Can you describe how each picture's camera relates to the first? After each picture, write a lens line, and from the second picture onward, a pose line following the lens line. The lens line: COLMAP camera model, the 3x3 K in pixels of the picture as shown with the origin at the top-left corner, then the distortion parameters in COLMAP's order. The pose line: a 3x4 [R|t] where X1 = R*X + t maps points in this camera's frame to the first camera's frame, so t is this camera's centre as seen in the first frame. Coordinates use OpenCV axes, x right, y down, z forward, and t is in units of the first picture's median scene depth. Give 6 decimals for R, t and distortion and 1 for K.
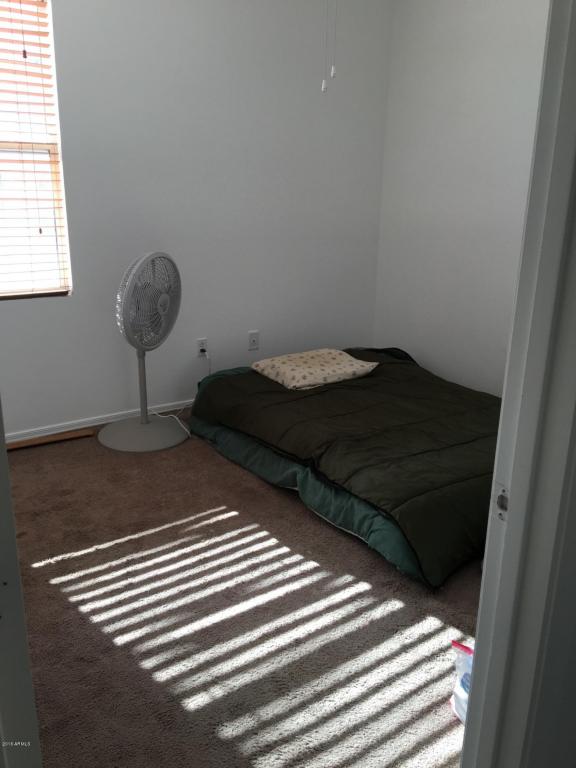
lens RADIAL K [[648.0, 0, 287.3], [0, 648.0, 382.1], [0, 0, 1]] dist [0.106844, -0.159973]
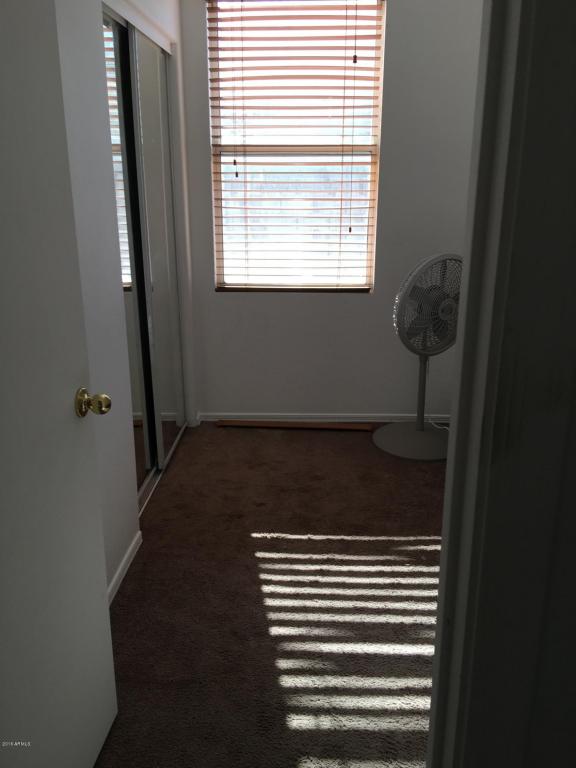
lens RADIAL K [[648.0, 0, 288.0], [0, 648.0, 379.4], [0, 0, 1]] dist [0.106844, -0.159973]
pose [[0.809577, 0.161890, -0.564249, 0.207780], [-0.165331, 0.985190, 0.045449, -0.030021], [0.563251, 0.056493, 0.824353, 0.118503]]
